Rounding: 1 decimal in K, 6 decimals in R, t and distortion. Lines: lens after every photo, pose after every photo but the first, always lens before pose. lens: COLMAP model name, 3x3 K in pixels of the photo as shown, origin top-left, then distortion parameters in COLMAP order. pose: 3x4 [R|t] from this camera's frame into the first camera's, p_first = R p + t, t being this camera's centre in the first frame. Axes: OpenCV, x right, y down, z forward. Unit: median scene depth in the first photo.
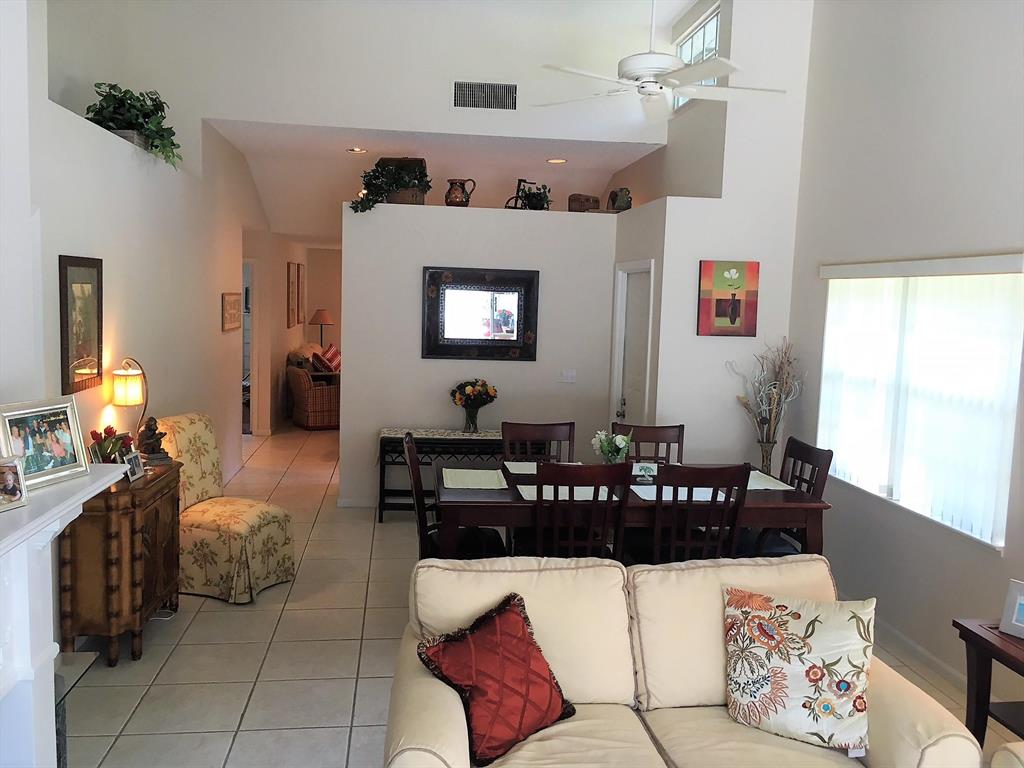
lens RADIAL K [[877.8, 0, 512.0], [0, 877.8, 384.0], [0, 0, 1]] dist [0.049129, -0.003574]
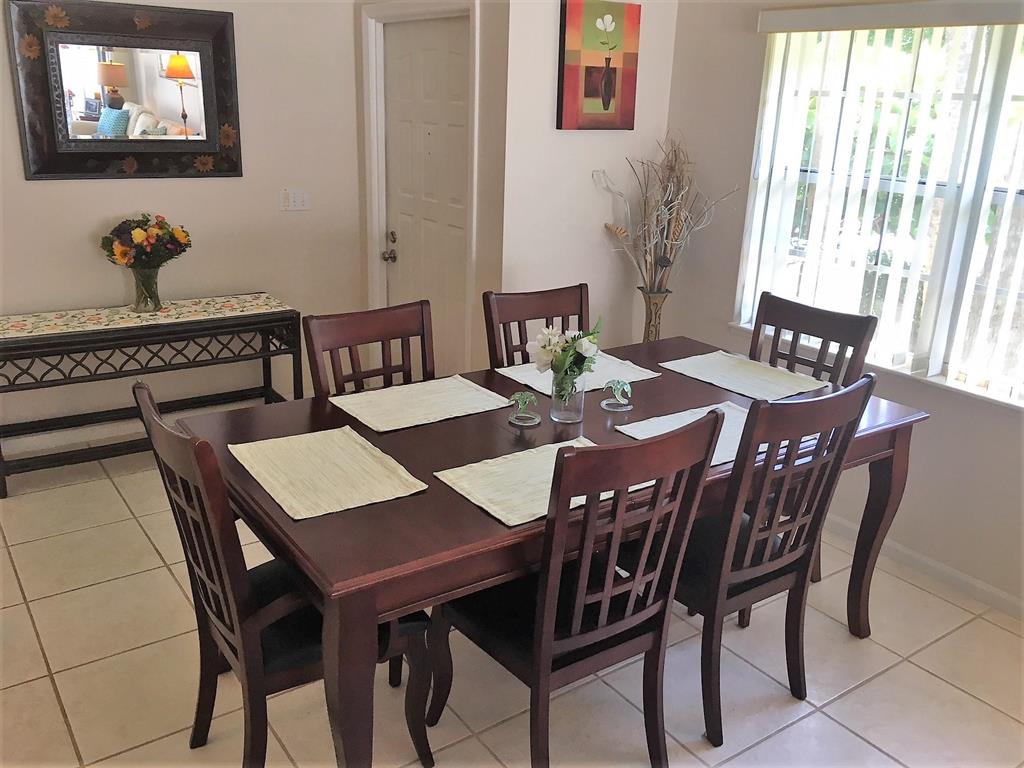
lens RADIAL K [[877.8, 0, 512.0], [0, 877.8, 384.0], [0, 0, 1]] dist [0.049129, -0.003574]
pose [[0.881203, -0.147222, 0.449230, -0.108368], [0.040392, 0.970244, 0.238735, -0.027154], [-0.471010, -0.192229, 0.860929, 0.397040]]
